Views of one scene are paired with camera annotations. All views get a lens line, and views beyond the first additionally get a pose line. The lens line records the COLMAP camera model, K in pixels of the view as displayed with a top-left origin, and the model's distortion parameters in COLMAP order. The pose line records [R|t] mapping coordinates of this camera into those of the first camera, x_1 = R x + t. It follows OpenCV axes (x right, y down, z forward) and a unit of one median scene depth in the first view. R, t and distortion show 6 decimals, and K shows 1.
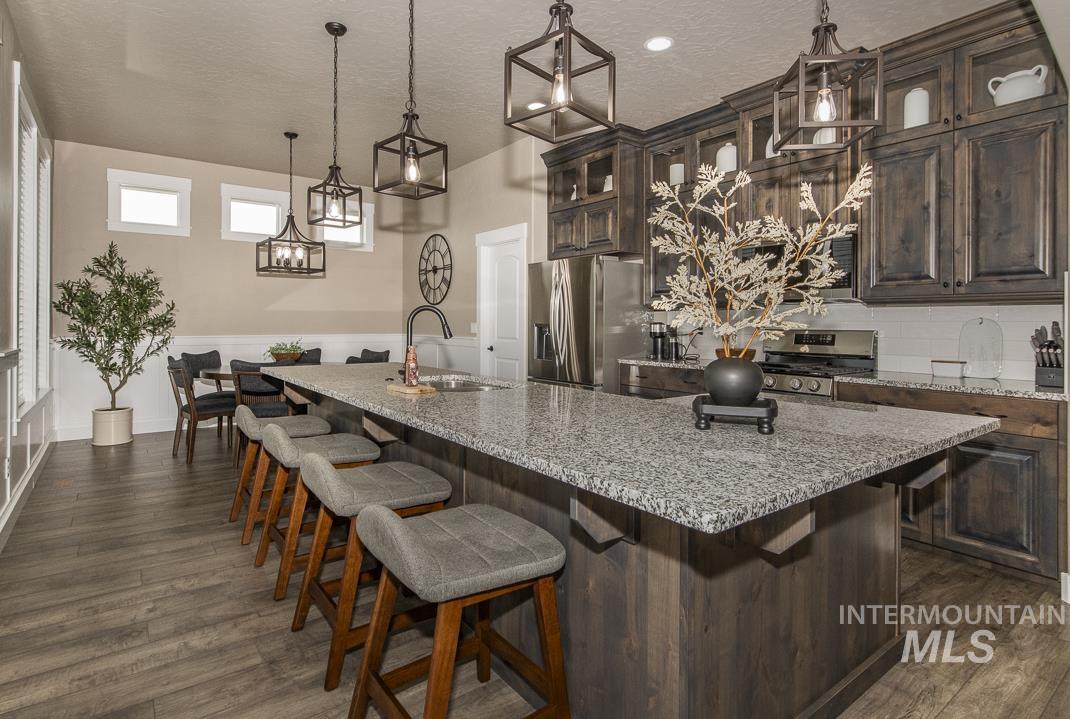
lens RADIAL K [[554.9, 0, 537.9], [0, 554.9, 322.7], [0, 0, 1]] dist [0.002253, 0.000583]
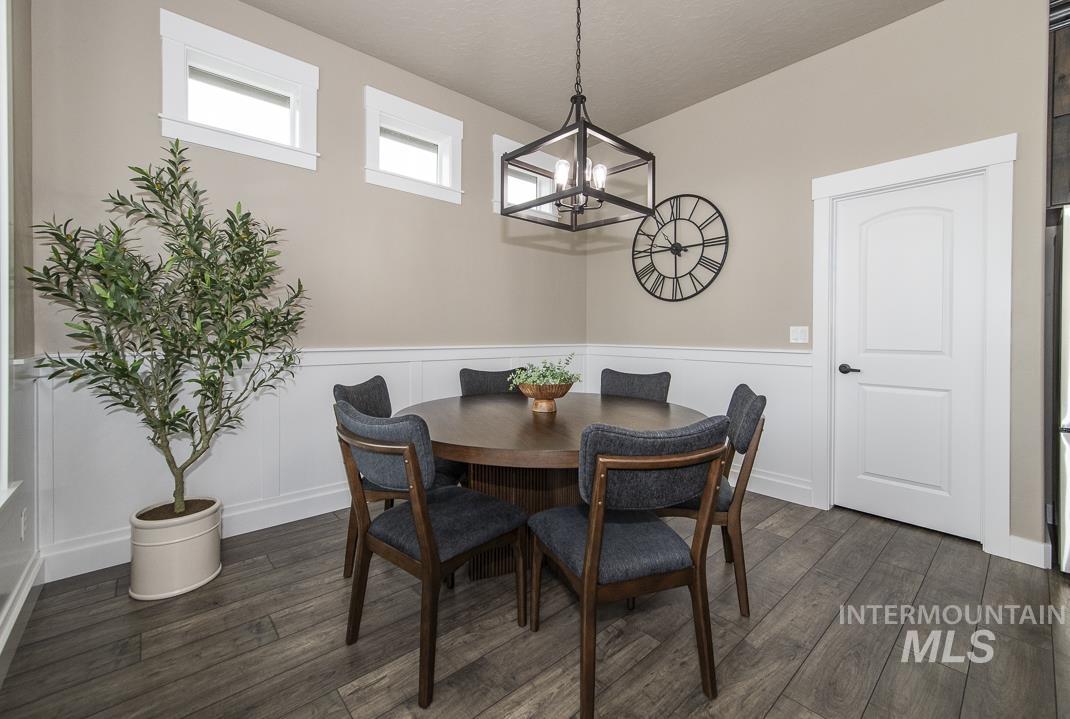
lens RADIAL K [[432.9, 0, 536.0], [0, 432.9, 338.5], [0, 0, 1]] dist [0.008109, -0.000043]
pose [[0.996935, -0.000435, 0.078238, -0.491822], [-0.000107, 0.999976, 0.006928, 0.011473], [-0.078240, -0.006915, 0.996911, 0.610424]]
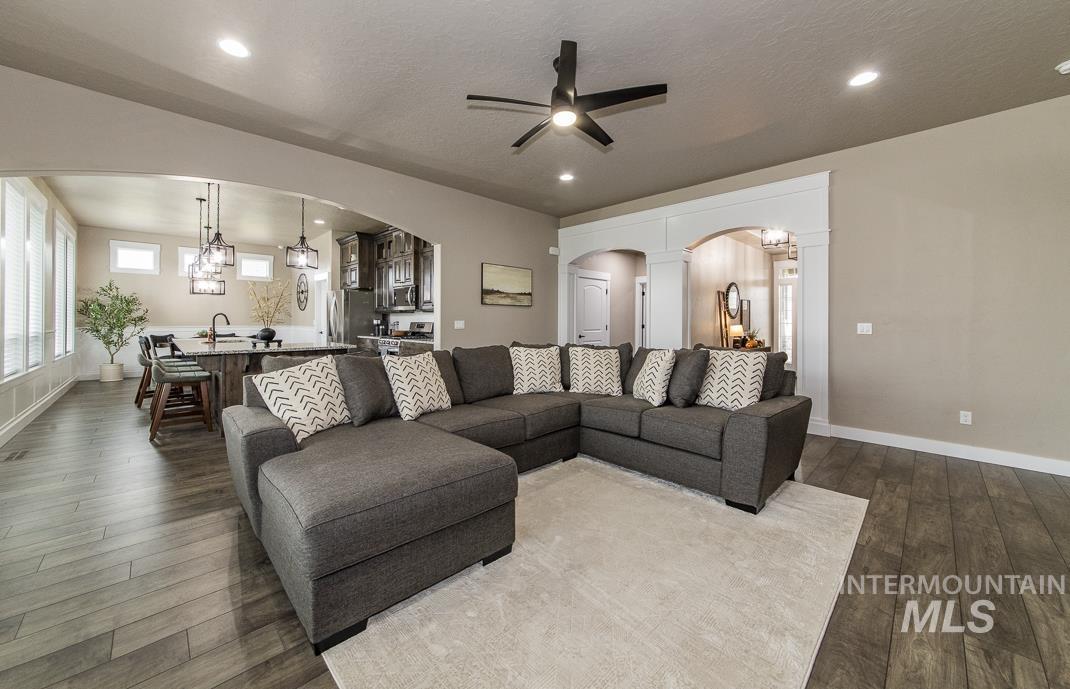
lens RADIAL K [[394.2, 0, 519.8], [0, 394.2, 318.9], [0, 0, 1]] dist [0.006374, 0.000055]
pose [[0.994397, -0.001990, 0.105690, 0.520904], [0.002309, 0.999993, -0.002891, 0.004459], [-0.105683, 0.003118, 0.994395, -0.548754]]
